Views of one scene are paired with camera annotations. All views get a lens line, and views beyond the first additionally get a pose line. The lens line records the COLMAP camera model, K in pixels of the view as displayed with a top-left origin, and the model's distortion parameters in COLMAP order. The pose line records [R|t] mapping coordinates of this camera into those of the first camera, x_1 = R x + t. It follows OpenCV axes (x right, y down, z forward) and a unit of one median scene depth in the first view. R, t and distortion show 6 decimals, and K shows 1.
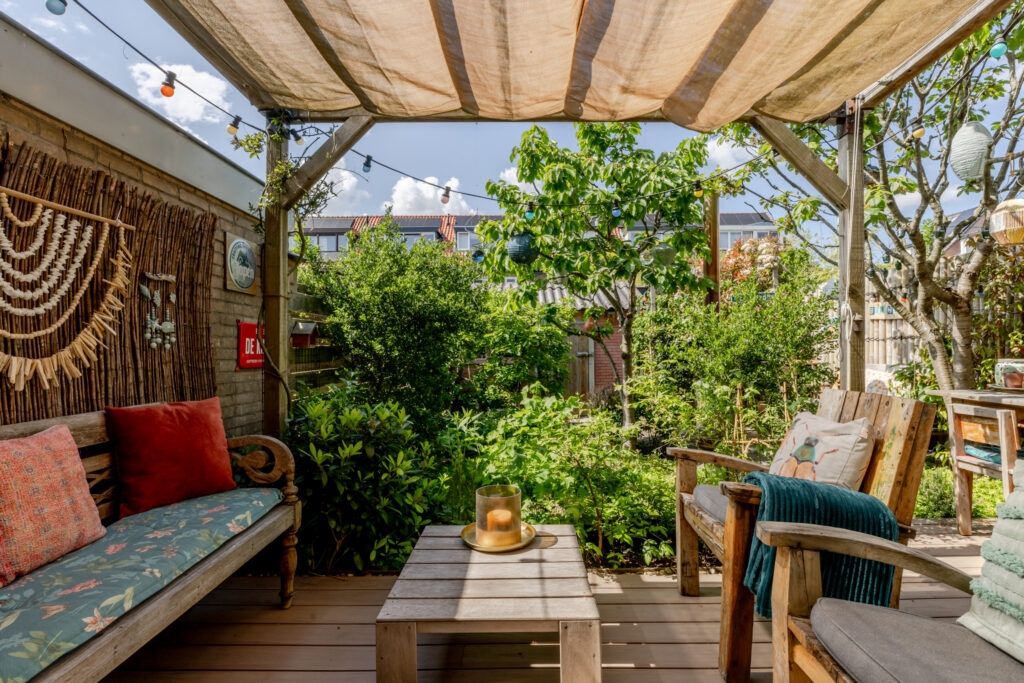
lens RADIAL K [[494.8, 0, 515.9], [0, 494.8, 333.1], [0, 0, 1]] dist [0.000101, -0.000046]
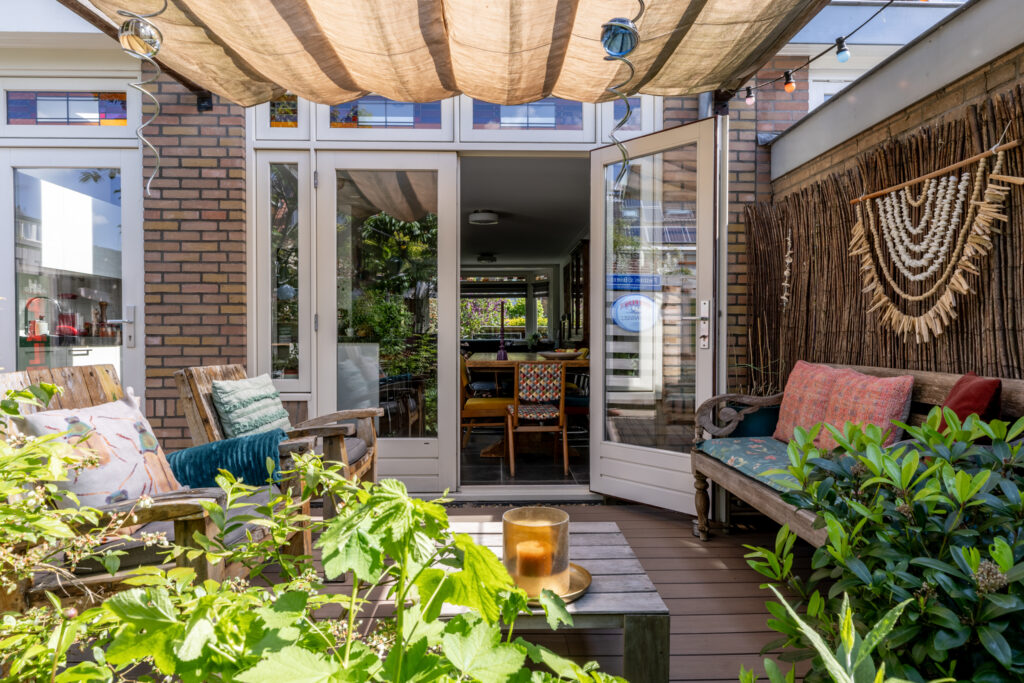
lens RADIAL K [[616.8, 0, 525.9], [0, 616.8, 372.7], [0, 0, 1]] dist [-0.005488, -0.000991]
pose [[-0.998644, 0.008649, -0.051328, 0.022636], [0.006741, 0.999284, 0.037222, 0.107977], [0.051613, 0.036826, -0.997988, 2.118595]]
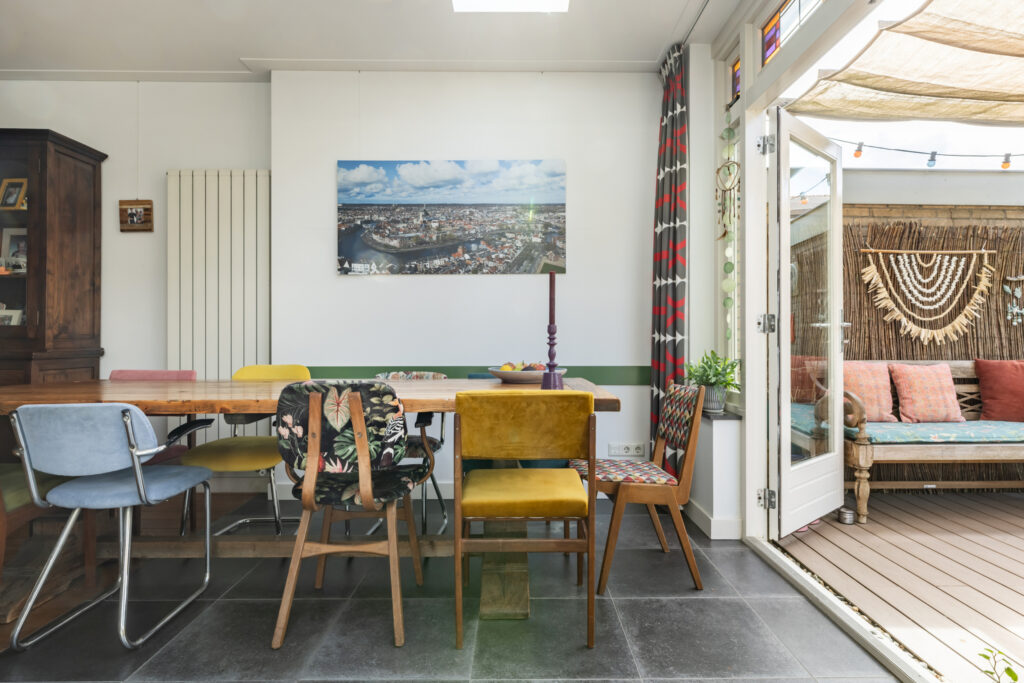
lens RADIAL K [[552.5, 0, 517.3], [0, 552.5, 336.2], [0, 0, 1]] dist [0.006638, 0.000020]
pose [[0.005246, 0.004201, -0.999977, 1.163415], [0.023374, 0.999717, 0.004322, 0.023716], [0.999713, -0.023396, 0.005146, -0.651874]]
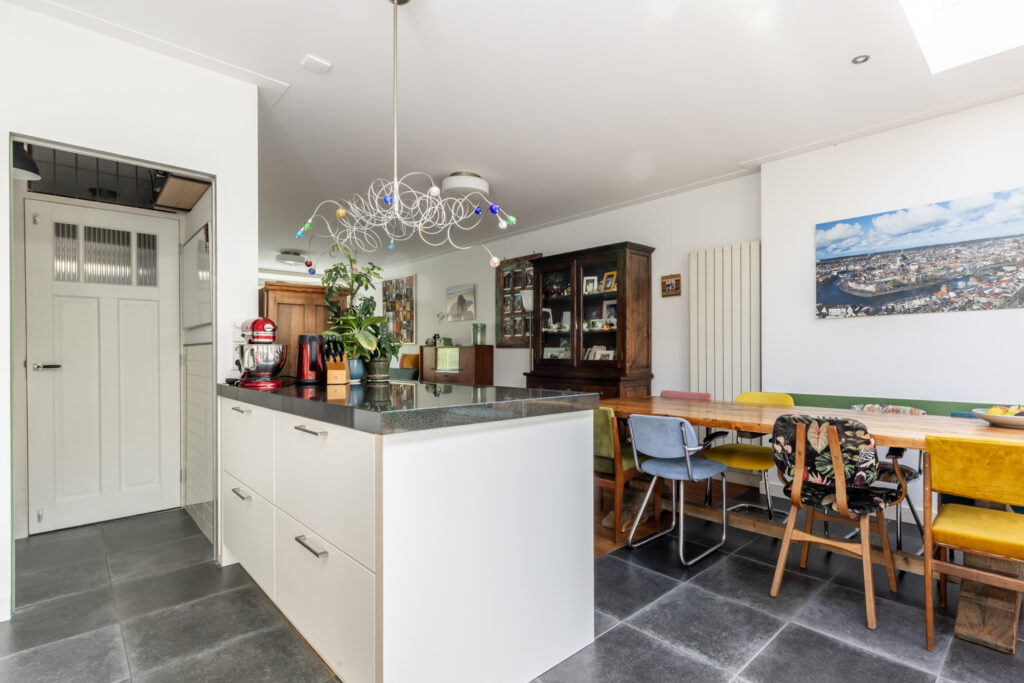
lens RADIAL K [[494.8, 0, 556.6], [0, 494.8, 353.7], [0, 0, 1]] dist [0.000239, 0.000061]
pose [[-0.709217, 0.009996, -0.704919, 1.470073], [0.024524, 0.999644, -0.010497, -0.054045], [0.704564, -0.024732, -0.709210, -0.561141]]
